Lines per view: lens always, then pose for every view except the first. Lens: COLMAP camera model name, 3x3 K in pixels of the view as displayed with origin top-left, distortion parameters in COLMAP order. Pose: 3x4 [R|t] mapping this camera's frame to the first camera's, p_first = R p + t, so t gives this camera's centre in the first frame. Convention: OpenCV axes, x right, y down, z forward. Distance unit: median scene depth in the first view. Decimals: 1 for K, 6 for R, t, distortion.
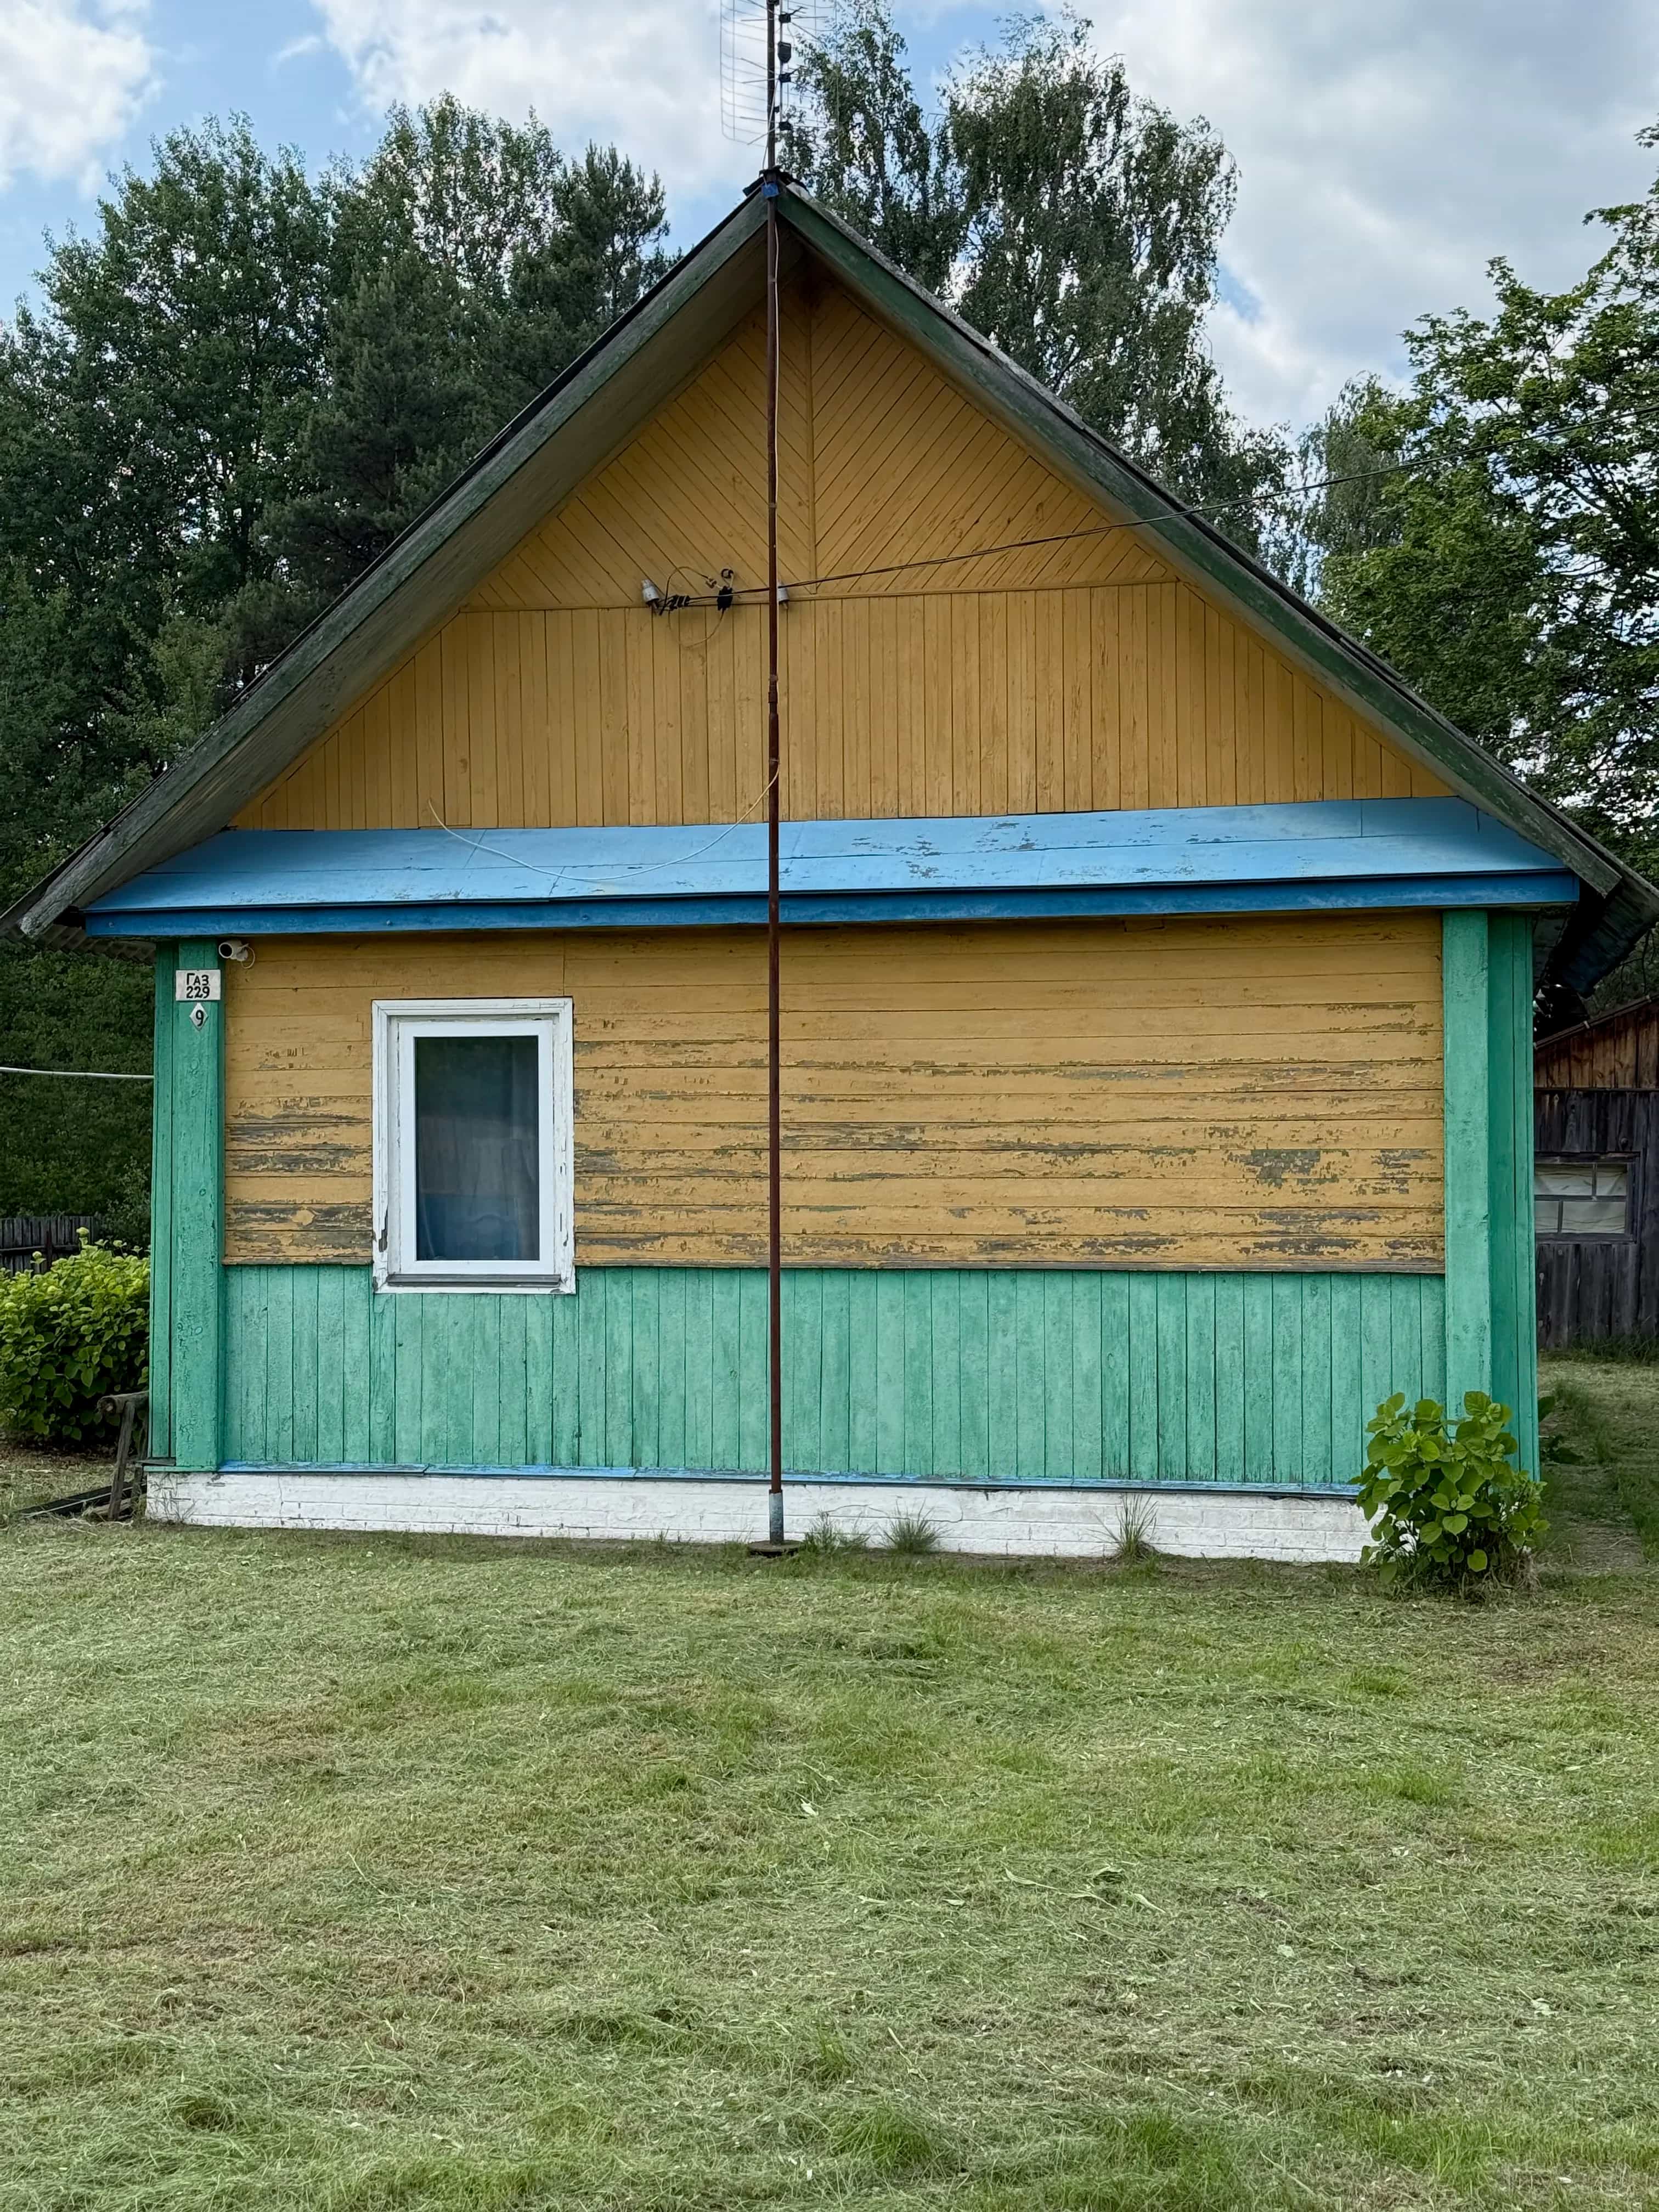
lens RADIAL K [[3130.2, 0, 833.9], [0, 3130.2, 1104.5], [0, 0, 1]] dist [0.153725, 0.000000]
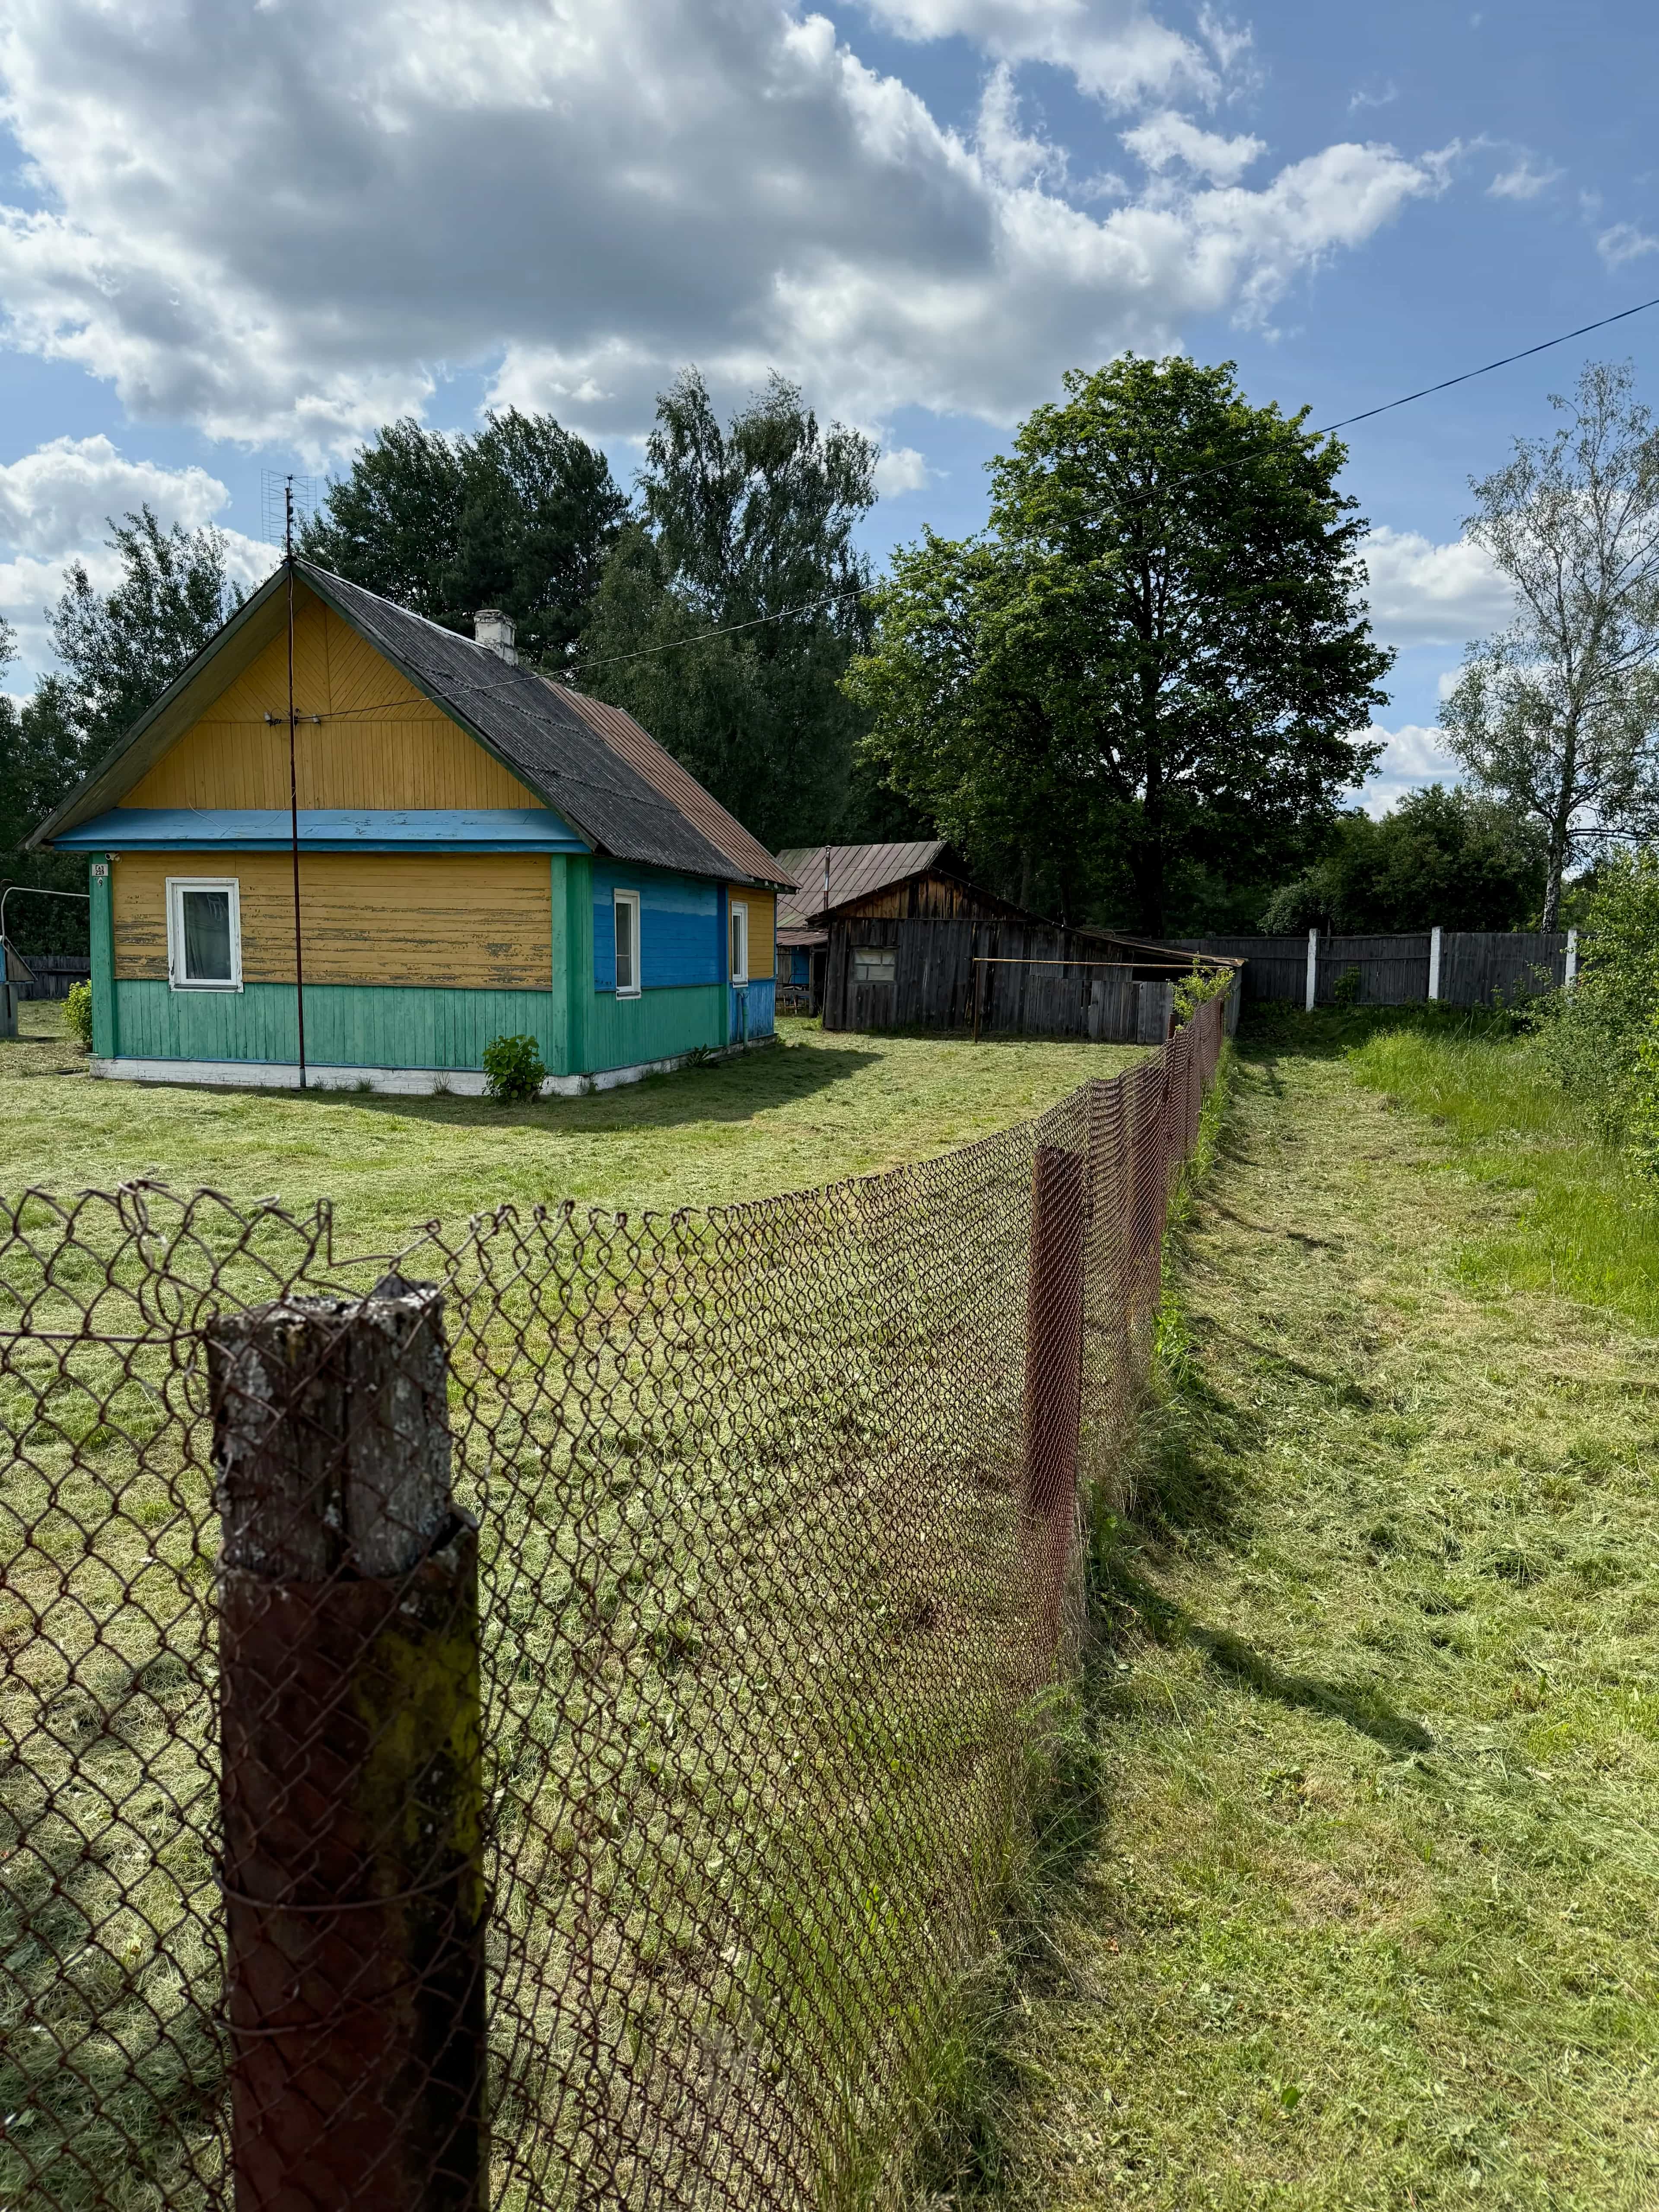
lens RADIAL K [[1591.7, 0, 814.3], [0, 1591.7, 1098.4], [0, 0, 1]] dist [0.072849, -0.012361]
pose [[0.999689, 0.018844, -0.016346, 0.410749], [-0.016813, 0.993045, 0.116530, -0.016008], [0.018428, -0.116219, 0.993053, -0.324539]]
